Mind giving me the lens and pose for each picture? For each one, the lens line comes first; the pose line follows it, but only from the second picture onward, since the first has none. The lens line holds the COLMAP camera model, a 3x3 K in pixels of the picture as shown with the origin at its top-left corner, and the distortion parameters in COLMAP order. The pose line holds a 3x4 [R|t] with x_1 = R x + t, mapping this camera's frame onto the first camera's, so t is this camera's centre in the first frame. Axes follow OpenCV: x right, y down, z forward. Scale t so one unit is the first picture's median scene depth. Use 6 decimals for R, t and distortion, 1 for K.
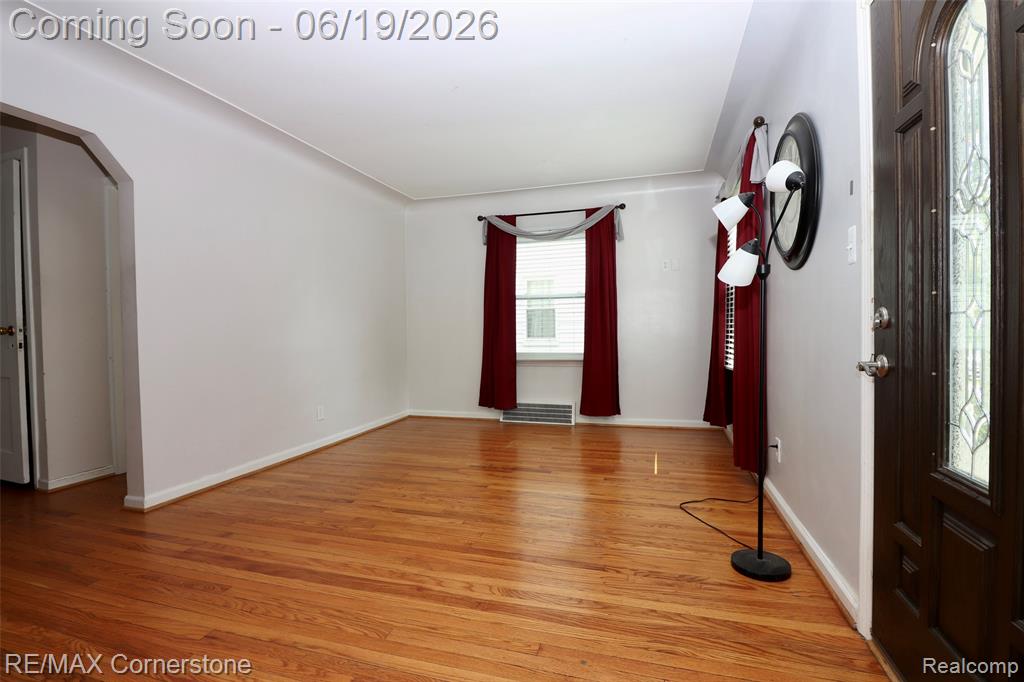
lens RADIAL K [[478.7, 0, 512.0], [0, 478.7, 341.0], [0, 0, 1]] dist [0.000586, -0.013271]
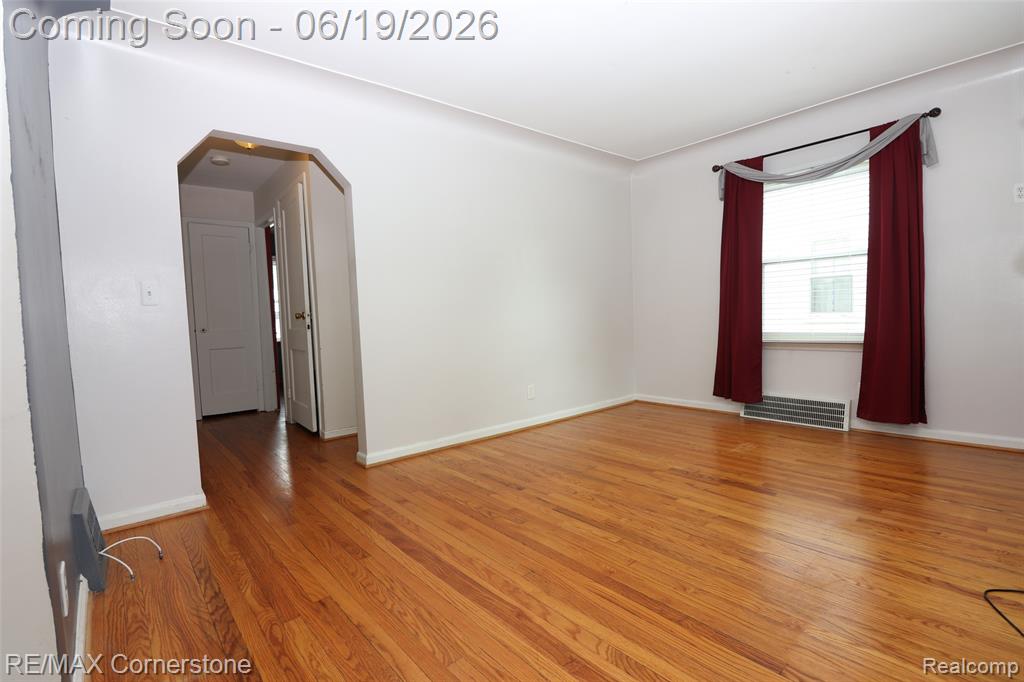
lens RADIAL K [[478.7, 0, 512.0], [0, 478.7, 341.0], [0, 0, 1]] dist [0.000586, -0.013271]
pose [[0.840517, 0.011730, -0.541658, 0.142390], [0.013028, 0.999039, 0.041851, 0.000553], [0.541628, -0.042233, 0.839557, 0.176527]]
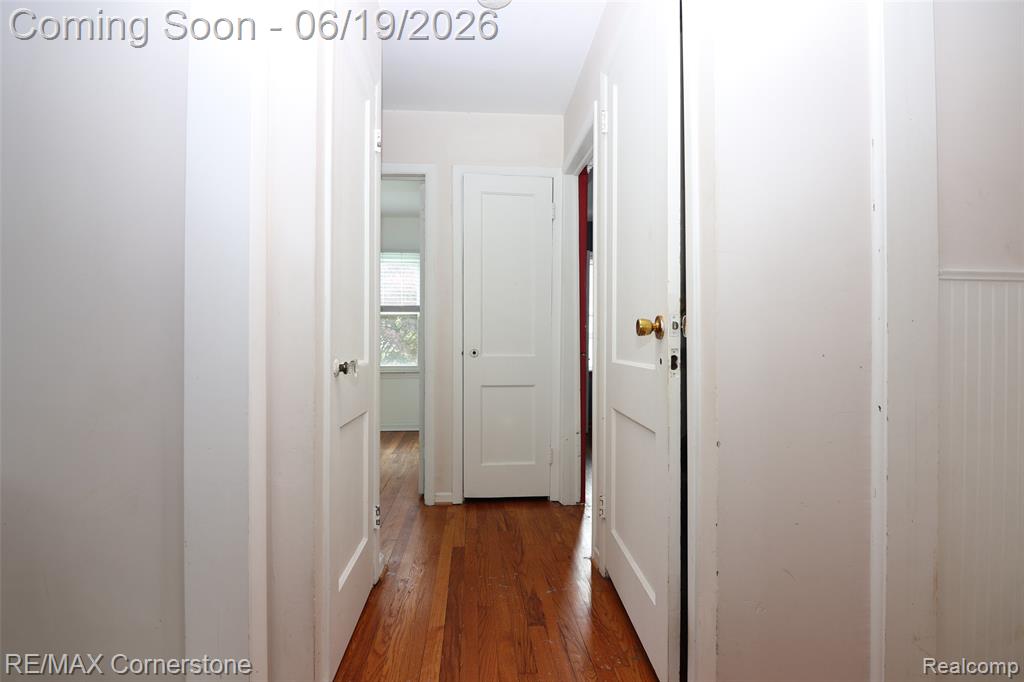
lens RADIAL K [[478.7, 0, 512.0], [0, 478.7, 341.0], [0, 0, 1]] dist [0.000586, -0.013271]
pose [[0.367838, 0.011264, -0.929822, -0.651777], [-0.026137, 0.999657, 0.001771, -0.005652], [0.929523, 0.023652, 0.368006, 0.661269]]
